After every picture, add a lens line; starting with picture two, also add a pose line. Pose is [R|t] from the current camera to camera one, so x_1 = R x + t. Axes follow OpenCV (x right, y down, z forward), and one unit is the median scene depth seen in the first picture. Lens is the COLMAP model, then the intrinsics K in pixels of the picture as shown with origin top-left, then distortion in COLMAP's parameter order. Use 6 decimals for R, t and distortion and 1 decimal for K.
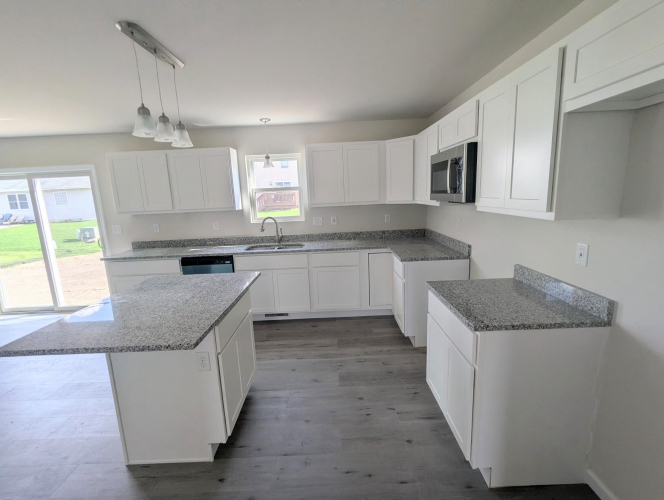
lens RADIAL K [[317.8, 0, 333.9], [0, 317.8, 249.8], [0, 0, 1]] dist [-0.002246, 0.002063]
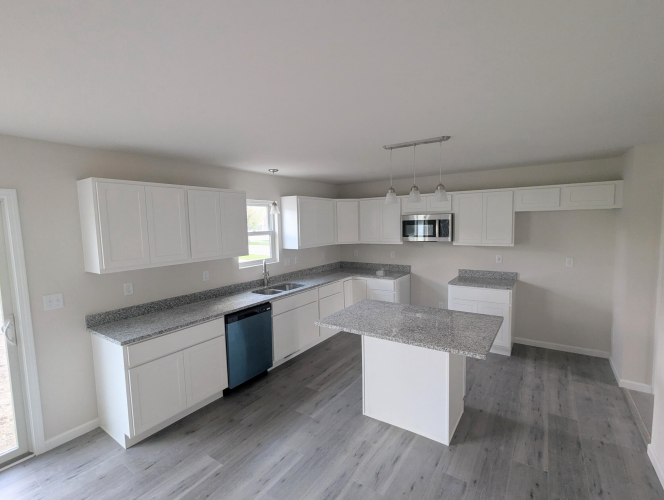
lens RADIAL K [[317.8, 0, 332.3], [0, 317.8, 247.9], [0, 0, 1]] dist [-0.002246, 0.002063]
pose [[0.565663, -0.037702, 0.823774, -0.977158], [0.146171, 0.987720, -0.055167, -0.059671], [-0.811578, 0.151618, 0.564227, 0.267721]]
